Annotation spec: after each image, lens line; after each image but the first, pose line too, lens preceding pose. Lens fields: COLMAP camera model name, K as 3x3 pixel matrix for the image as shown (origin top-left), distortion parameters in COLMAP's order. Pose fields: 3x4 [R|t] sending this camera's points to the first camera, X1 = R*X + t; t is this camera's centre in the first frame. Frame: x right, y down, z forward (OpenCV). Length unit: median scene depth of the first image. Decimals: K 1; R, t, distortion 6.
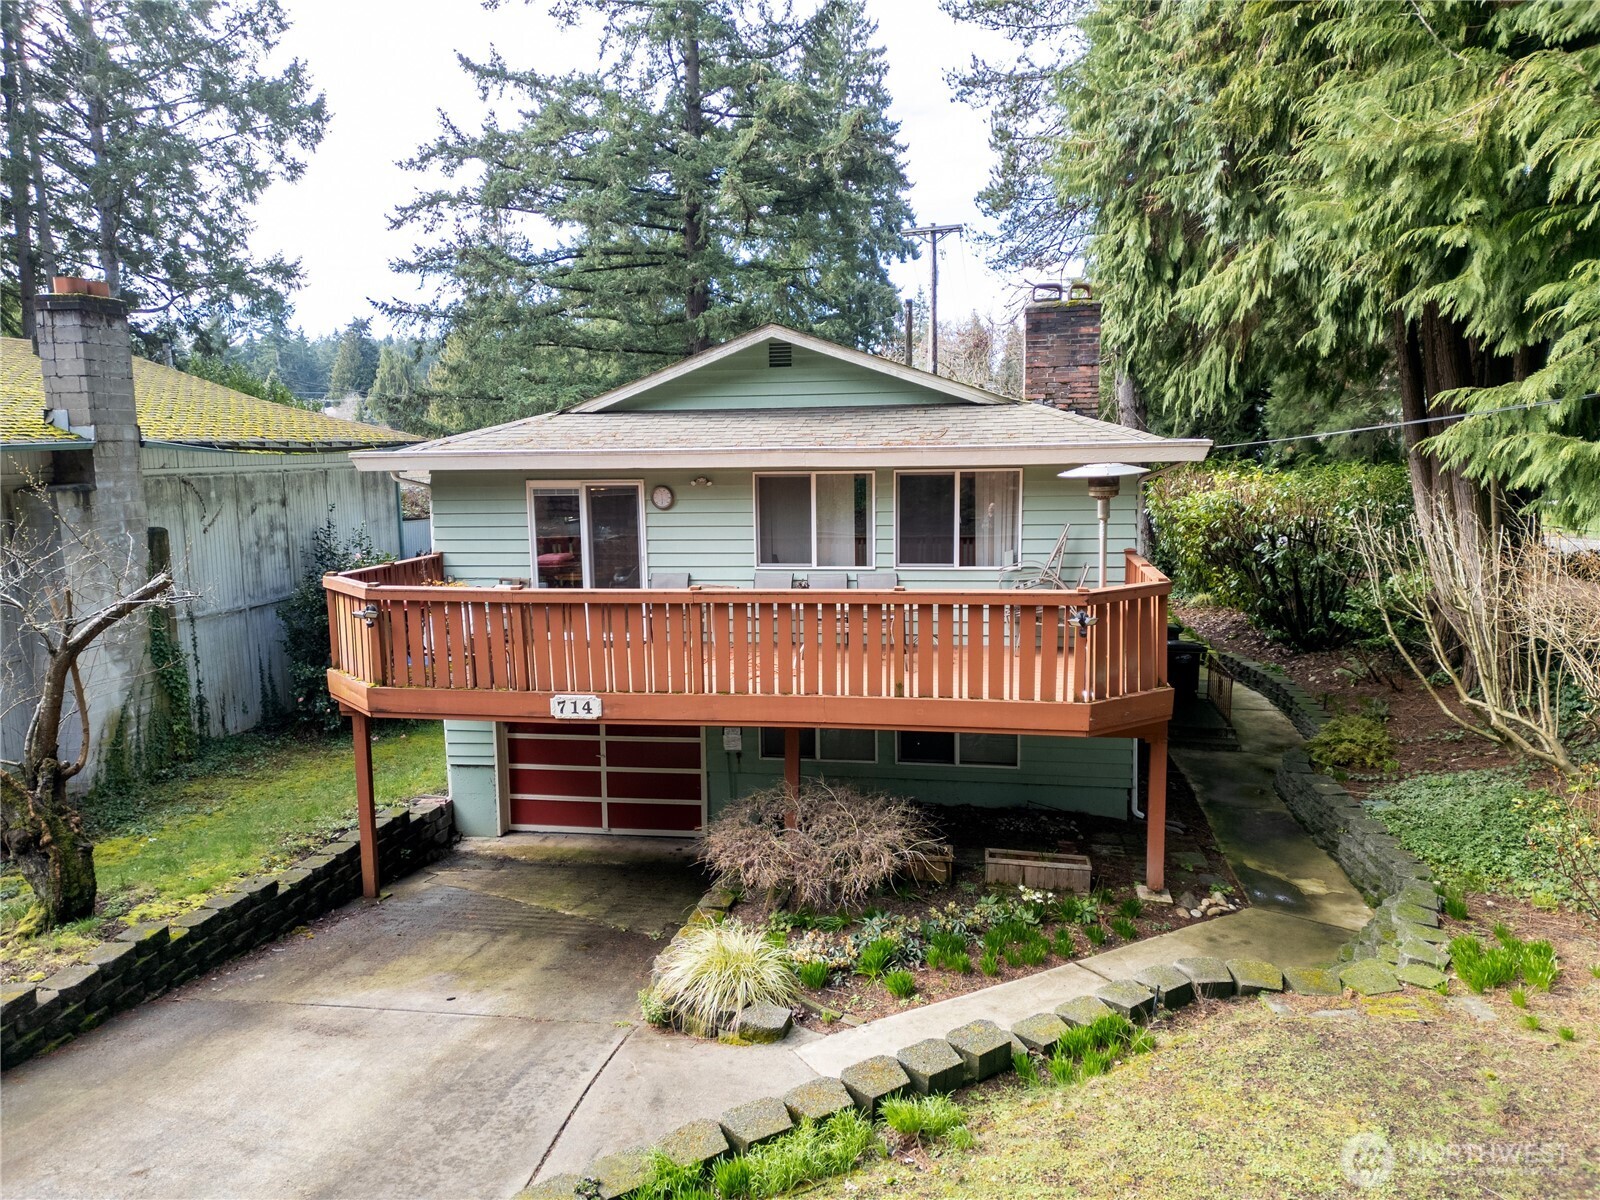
lens RADIAL K [[1117.0, 0, 797.4], [0, 1117.0, 590.2], [0, 0, 1]] dist [0.063593, -0.043002]
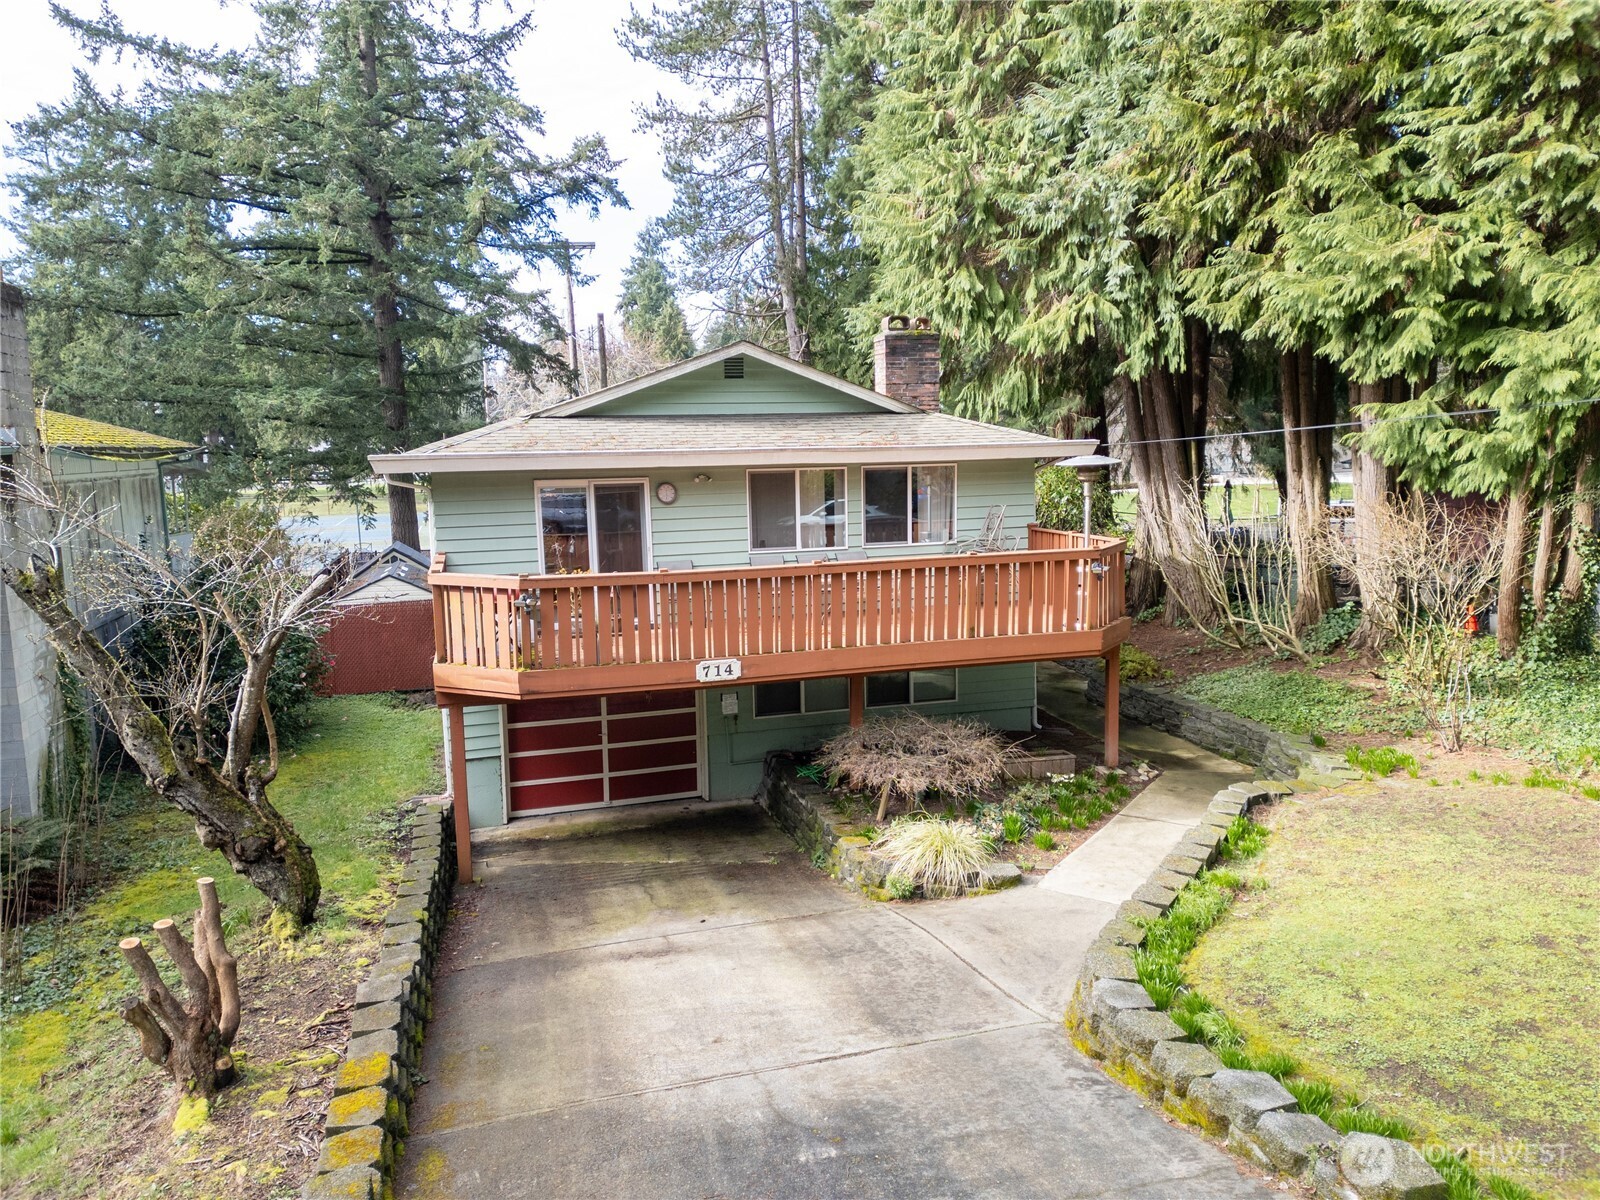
lens RADIAL K [[1117.0, 0, 797.4], [0, 1117.0, 590.2], [0, 0, 1]] dist [0.063593, -0.043002]
pose [[0.901901, -0.058815, 0.427919, -0.495920], [0.062992, 0.998004, 0.004406, 0.017331], [-0.427324, 0.022981, 0.903806, -0.063699]]
